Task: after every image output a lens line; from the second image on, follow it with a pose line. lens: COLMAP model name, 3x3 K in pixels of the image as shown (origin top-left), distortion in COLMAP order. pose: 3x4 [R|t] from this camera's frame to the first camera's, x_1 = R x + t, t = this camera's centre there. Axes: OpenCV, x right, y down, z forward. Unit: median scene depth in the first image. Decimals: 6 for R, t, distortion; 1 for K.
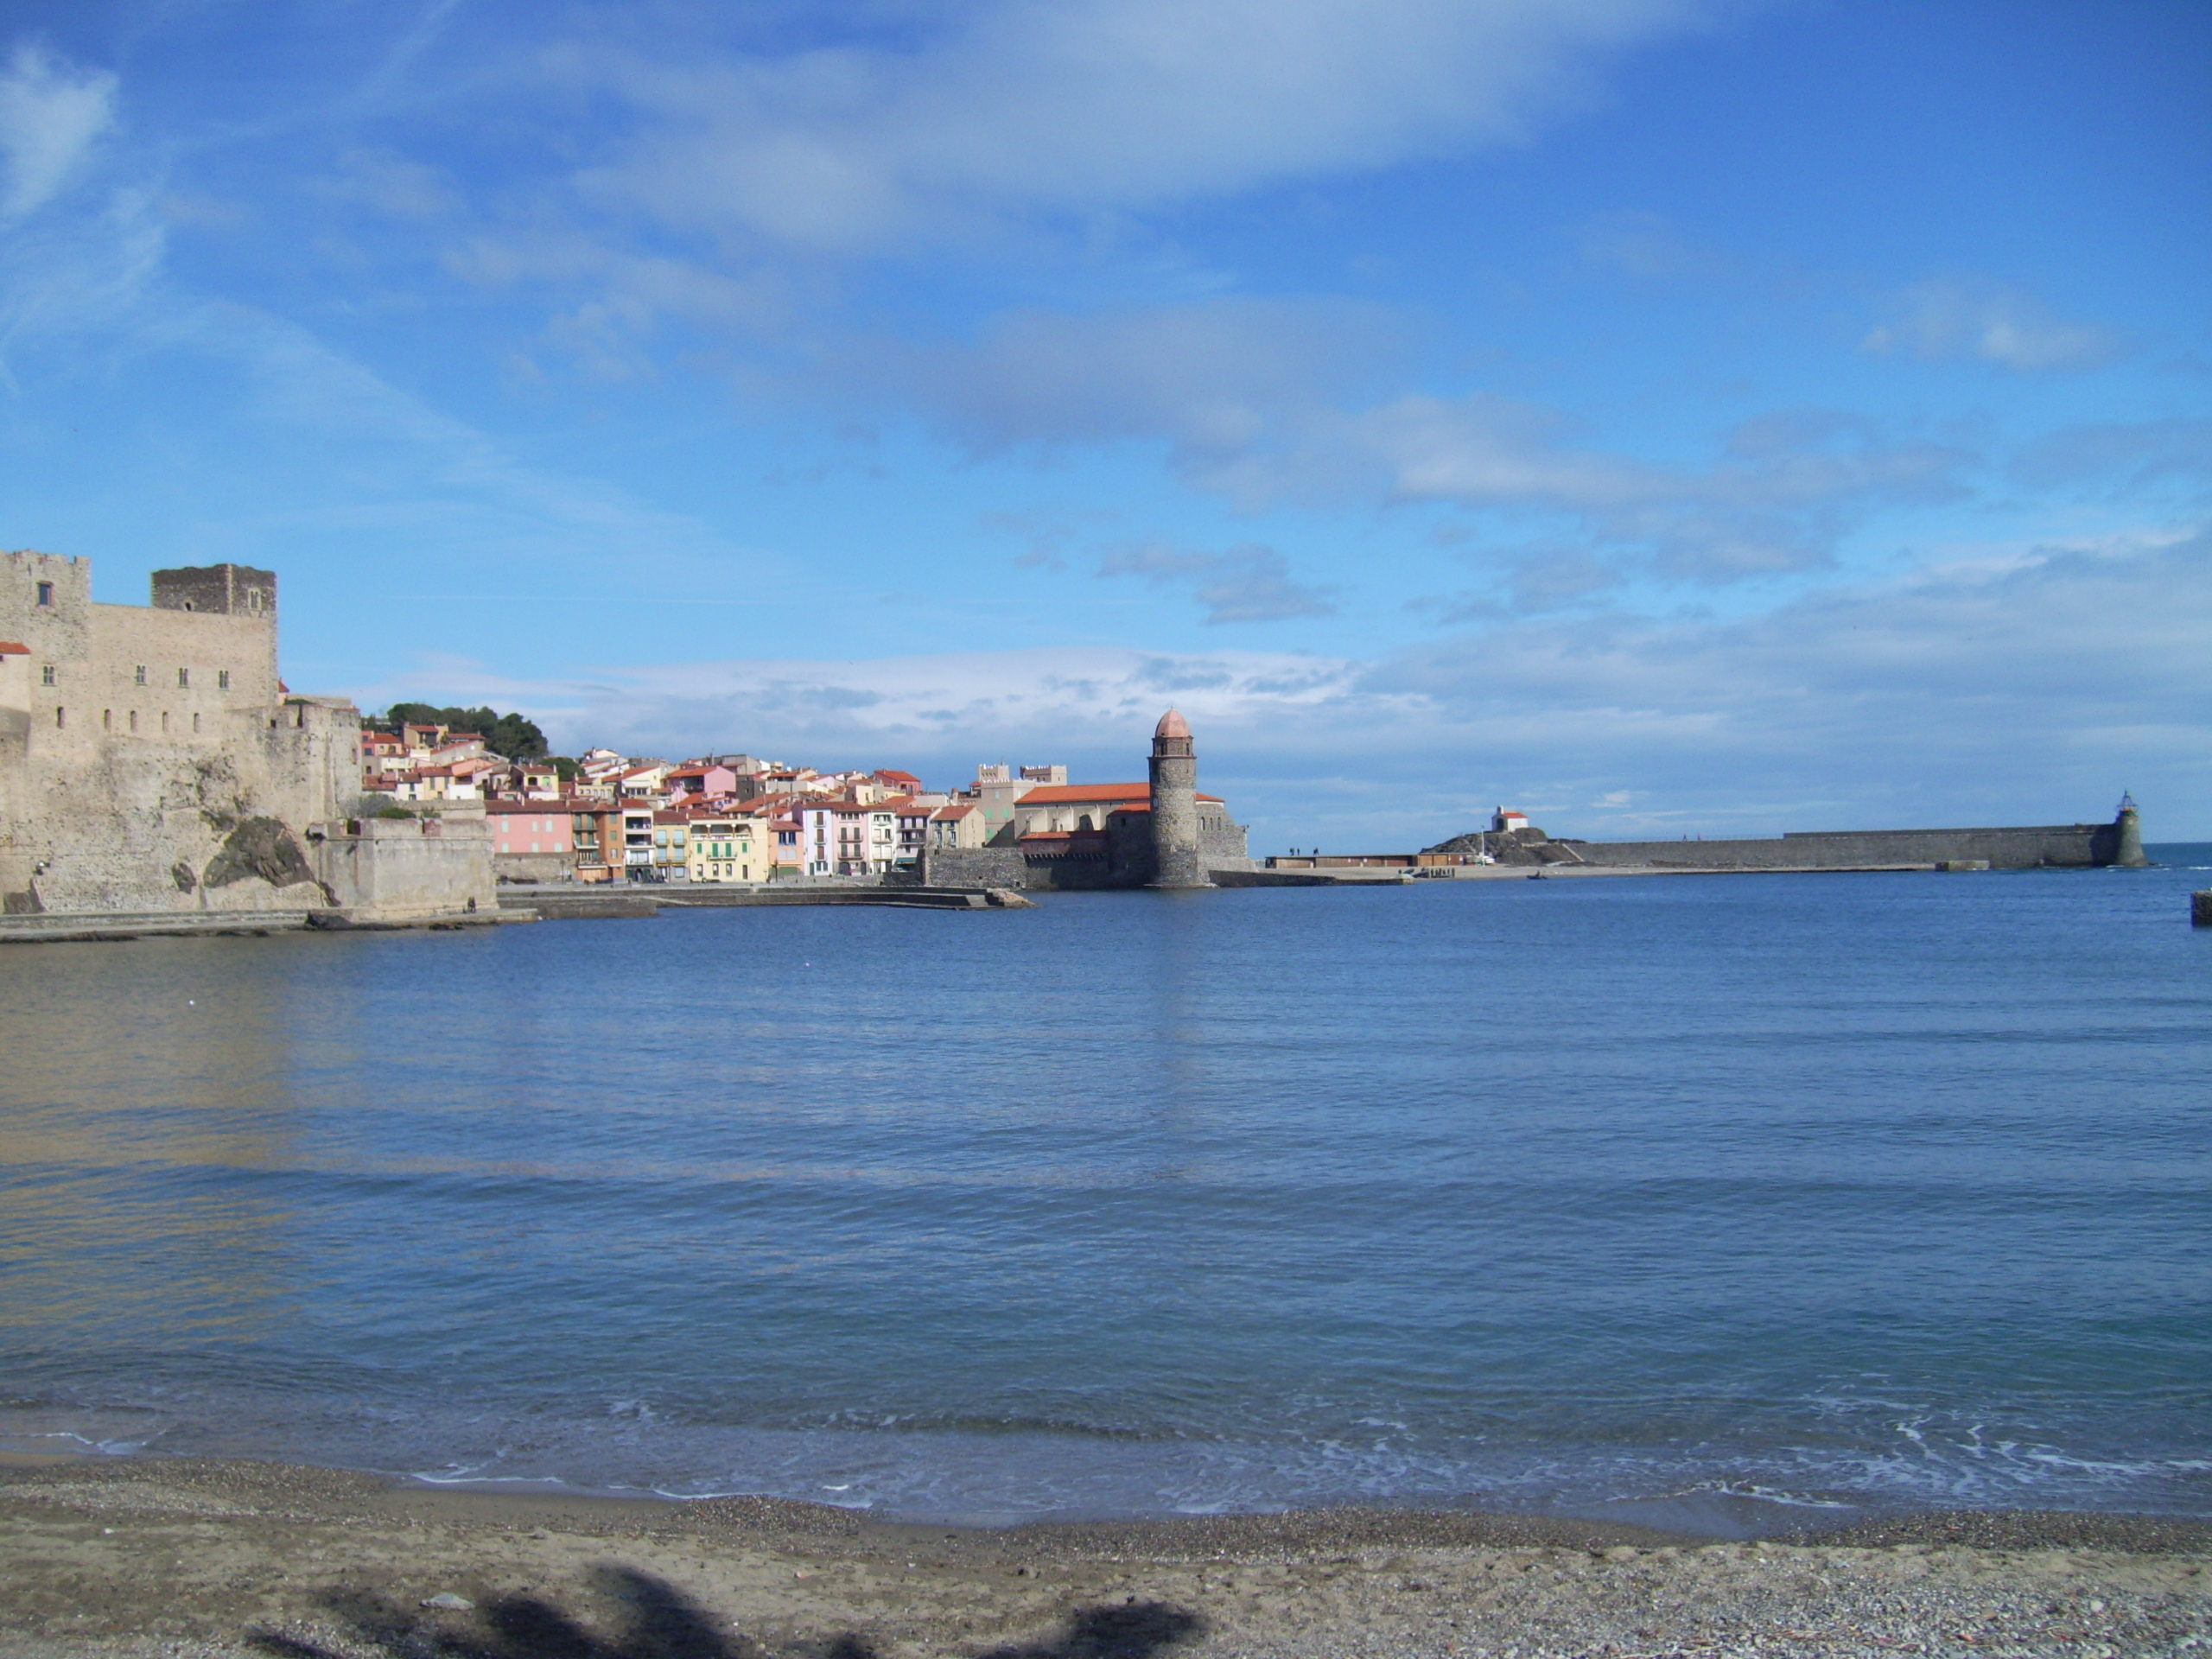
lens RADIAL K [[2338.8, 0, 1079.3], [0, 2338.8, 863.6], [0, 0, 1]] dist [-0.130839, 0.000000]
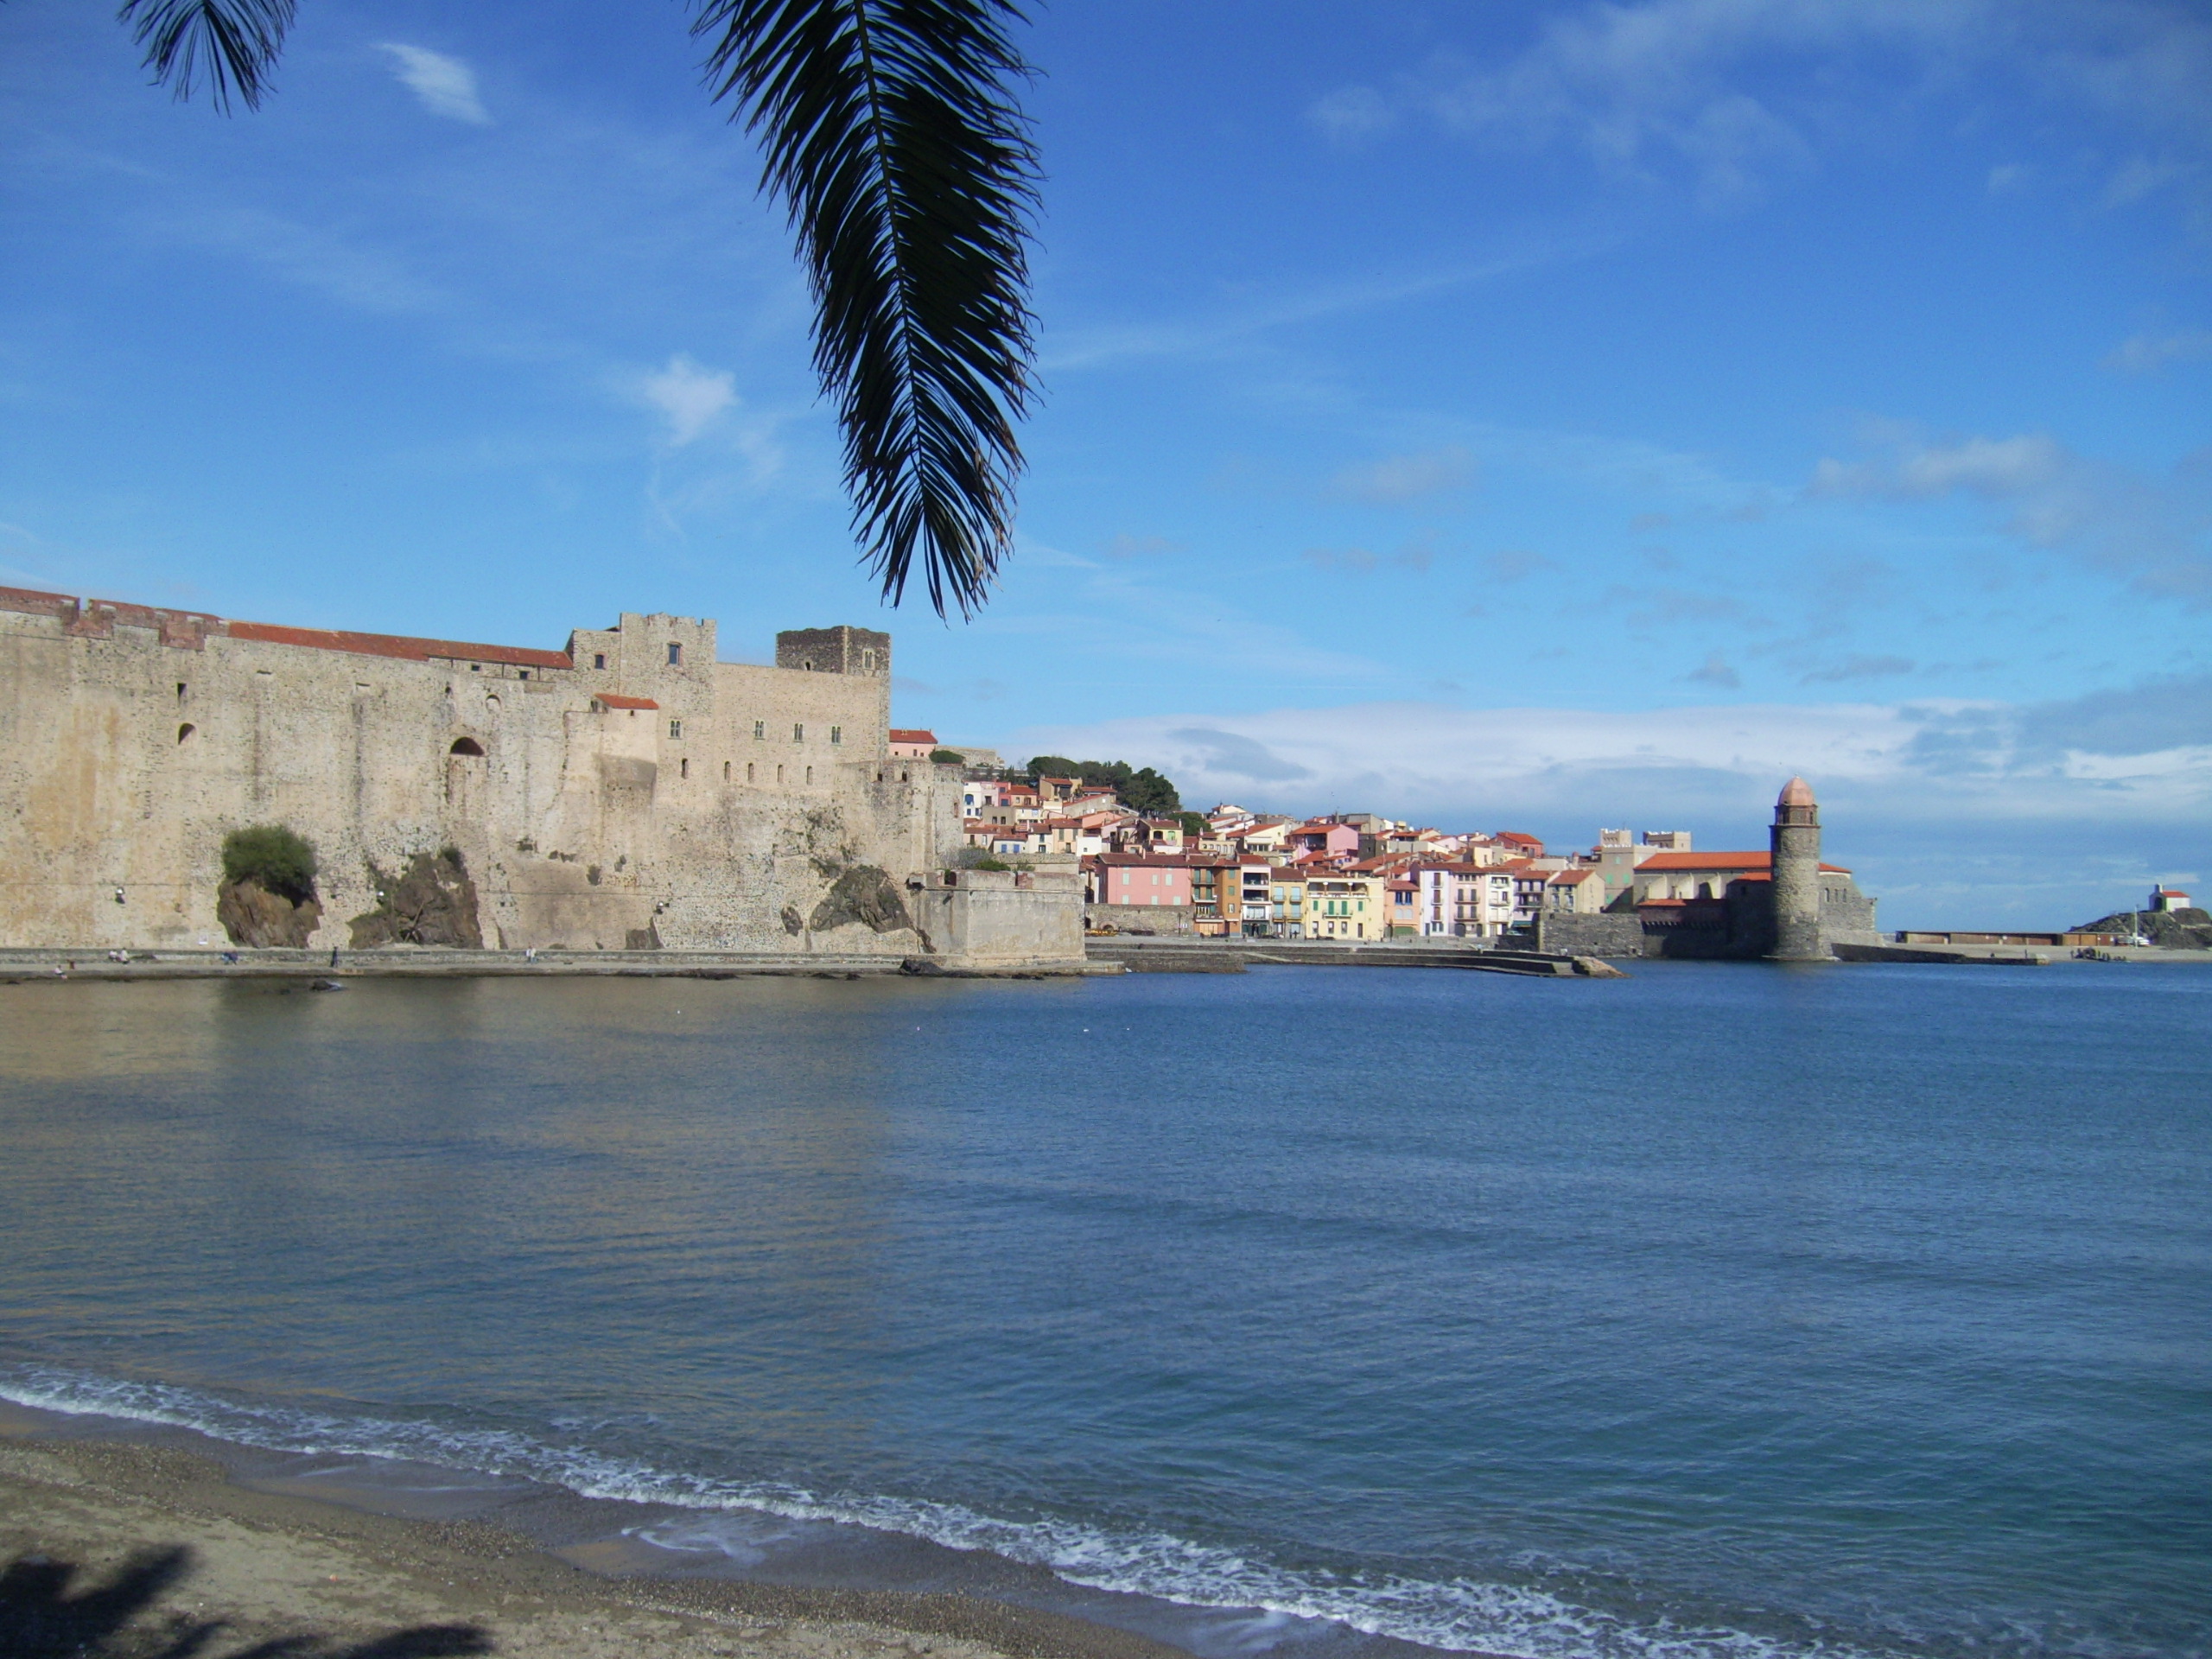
lens RADIAL K [[2338.8, 0, 1095.1], [0, 2338.8, 871.6], [0, 0, 1]] dist [-0.130839, 0.000000]
pose [[0.961500, 0.025493, -0.273620, 0.022733], [-0.031094, 0.999386, -0.016153, -0.001994], [0.273040, 0.024039, 0.961702, -0.002143]]
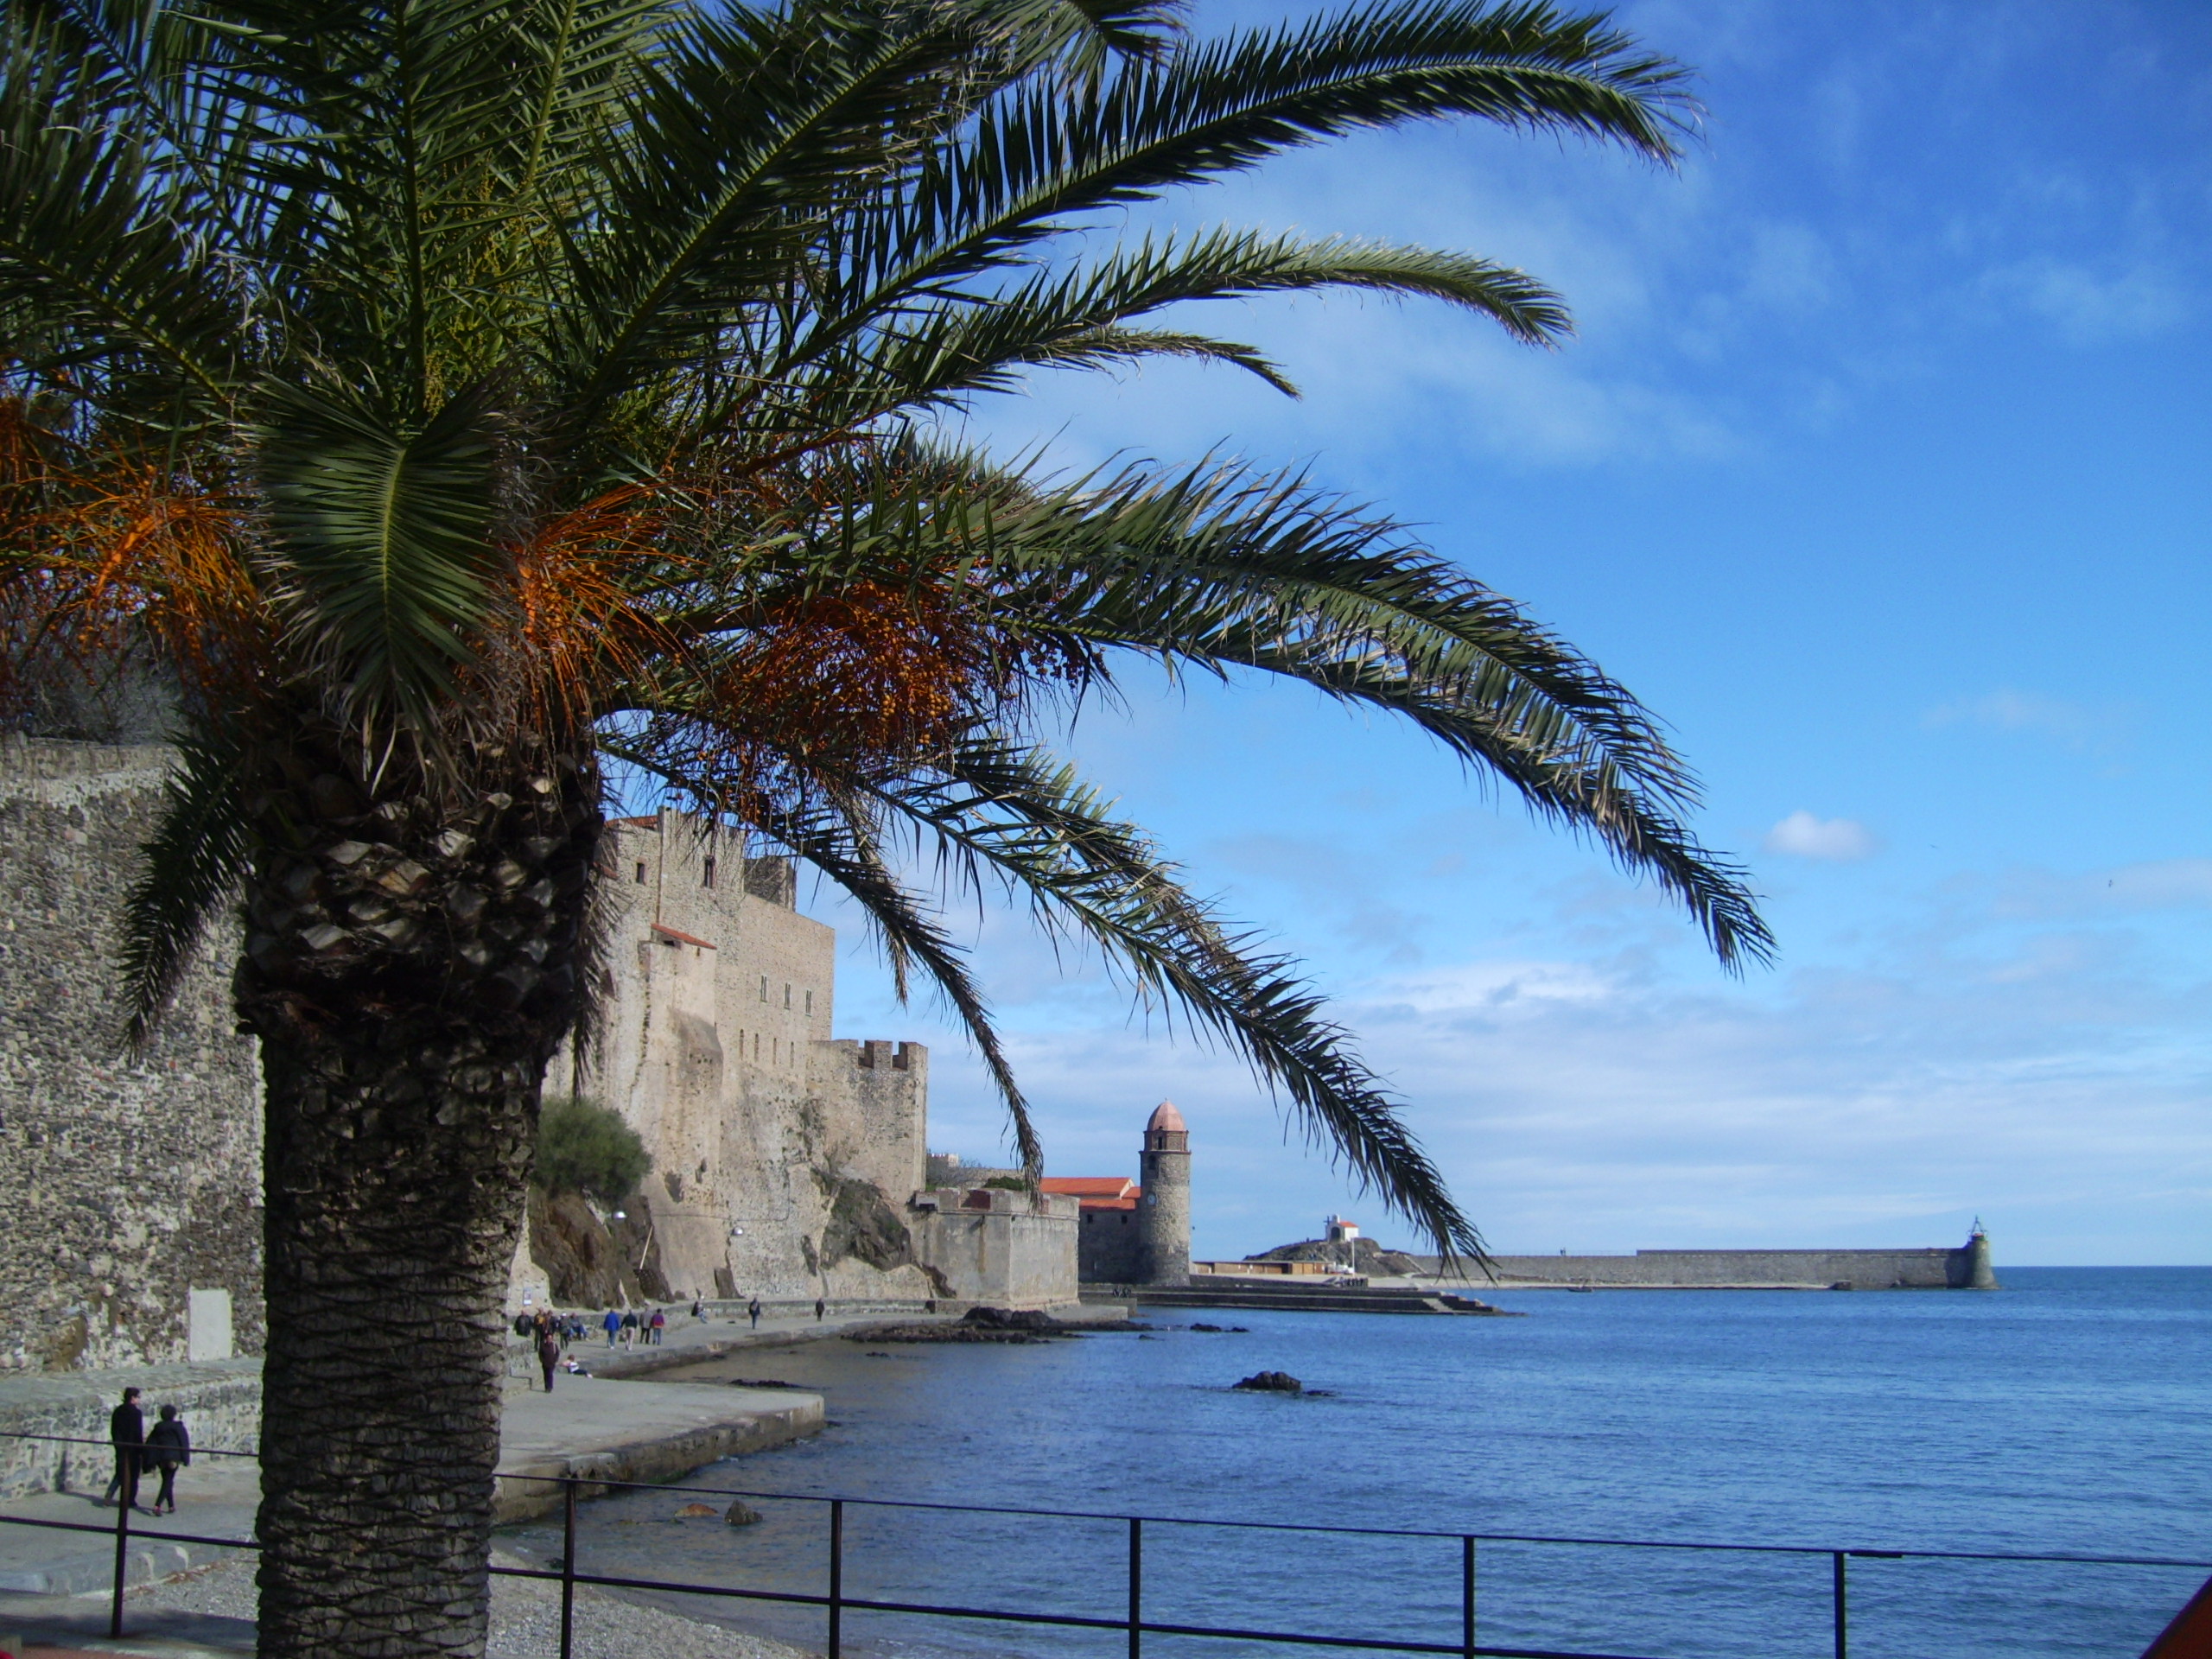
lens RADIAL K [[2338.8, 0, 1106.8], [0, 2338.8, 838.8], [0, 0, 1]] dist [-0.130839, 0.000000]
pose [[0.937796, 0.093108, 0.334468, -0.320018], [-0.031461, 0.982196, -0.185208, 0.005841], [-0.345758, 0.163165, 0.924029, 0.123744]]
